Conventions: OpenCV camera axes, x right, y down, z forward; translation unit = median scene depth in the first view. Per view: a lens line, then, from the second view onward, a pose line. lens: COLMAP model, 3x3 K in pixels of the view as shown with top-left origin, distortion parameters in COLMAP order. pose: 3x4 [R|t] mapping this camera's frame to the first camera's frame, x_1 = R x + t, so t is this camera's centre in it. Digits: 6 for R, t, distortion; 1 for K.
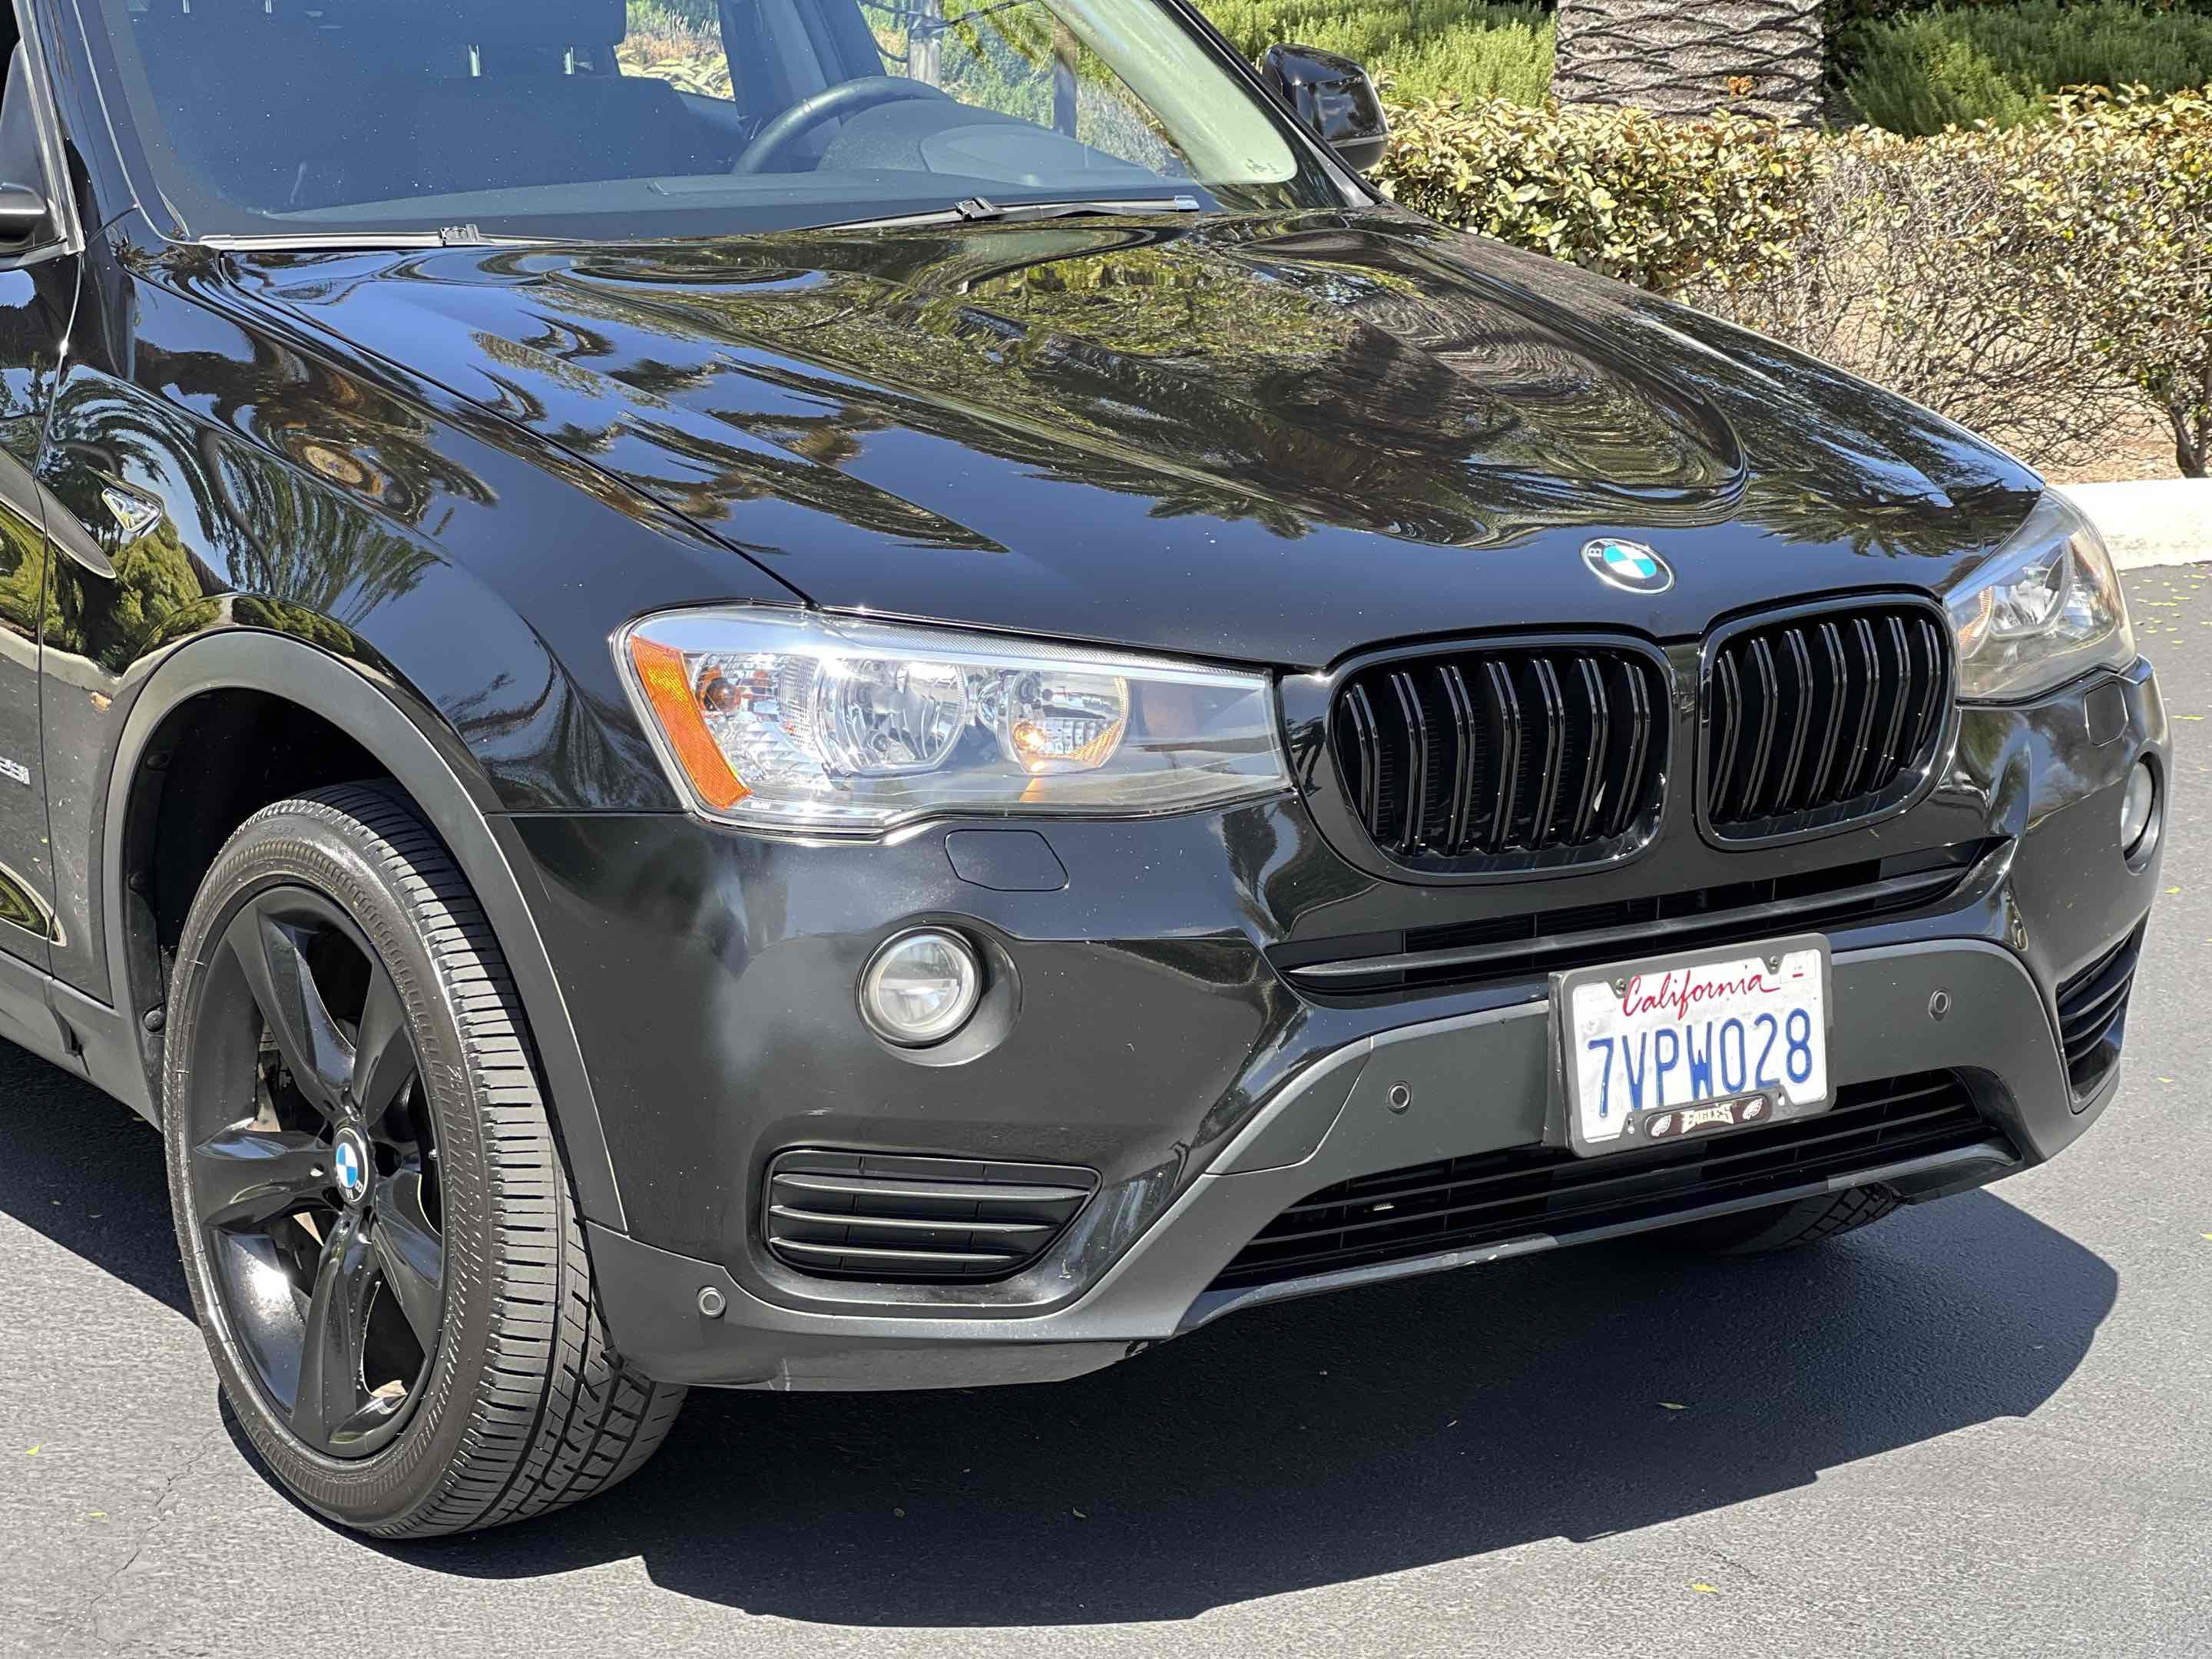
lens RADIAL K [[4845.6, 0, 1109.5], [0, 4845.6, 738.5], [0, 0, 1]] dist [0.196146, 0.251460]
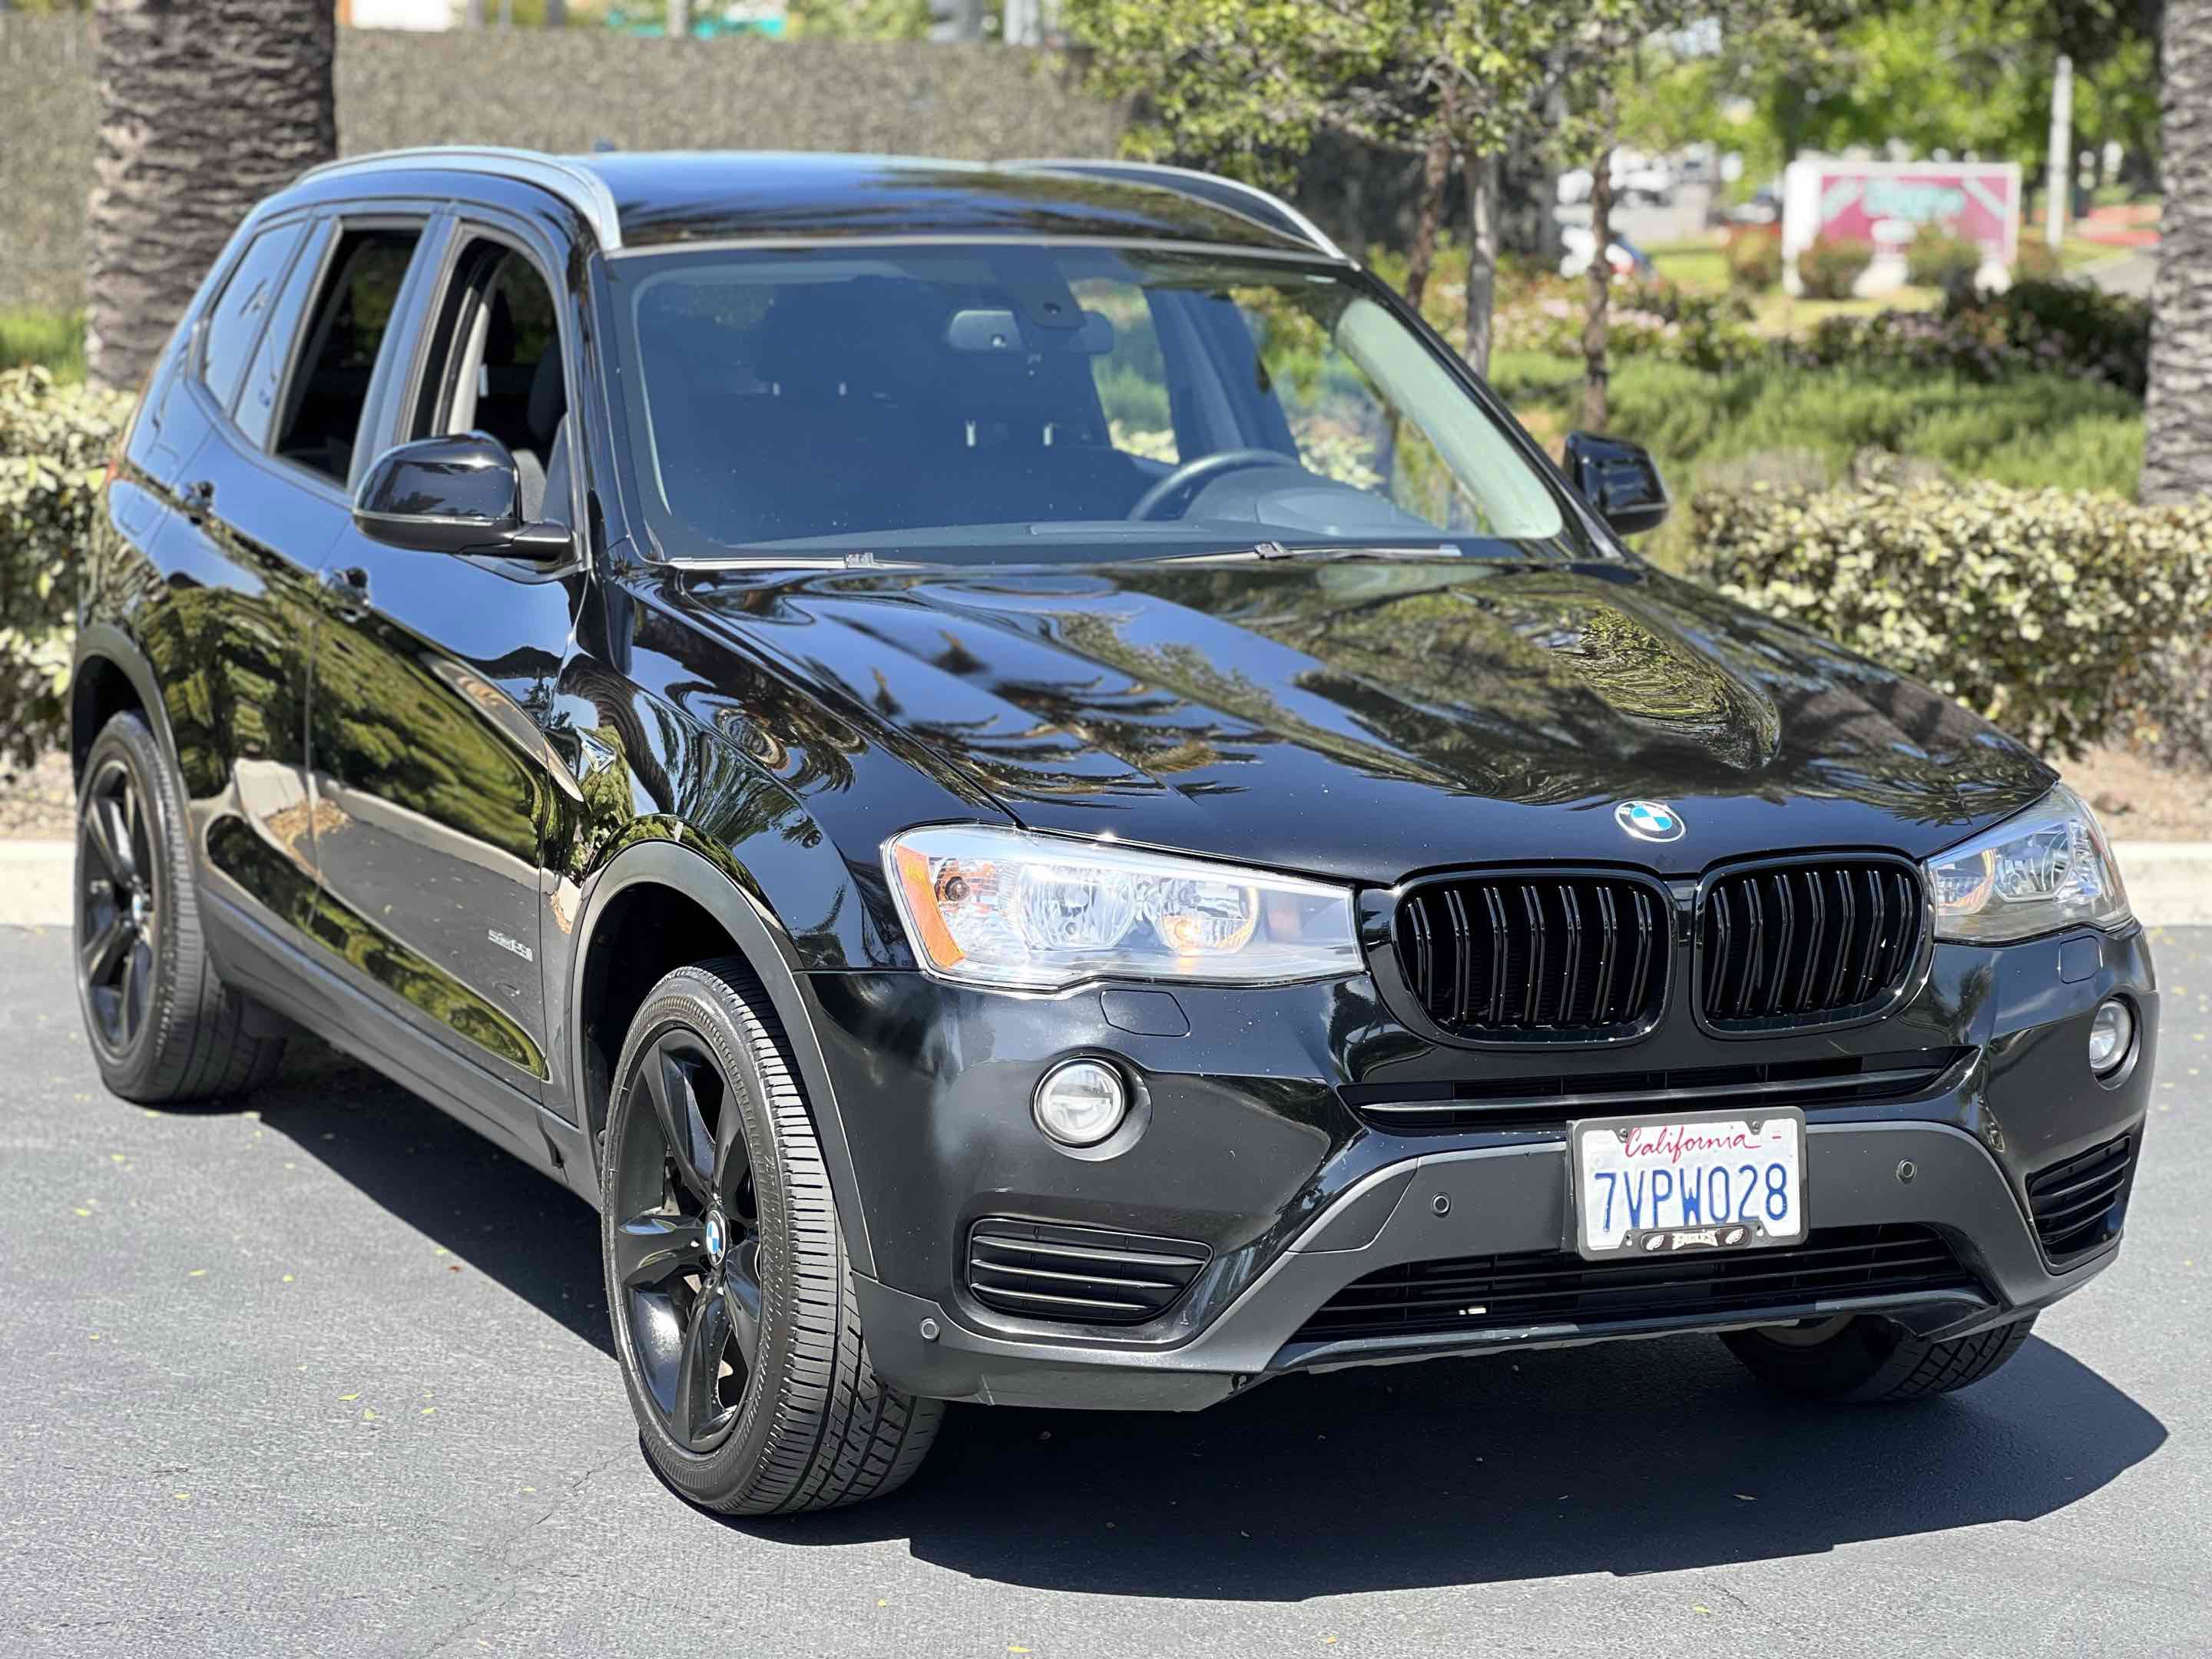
lens RADIAL K [[5068.0, 0, 1189.5], [0, 5068.0, 831.9], [0, 0, 1]] dist [-0.067767, 8.156669]
pose [[0.983711, 0.030292, -0.177189, 0.227431], [-0.041304, 0.997415, -0.058797, 0.053897], [0.174950, 0.065158, 0.982419, -0.382498]]
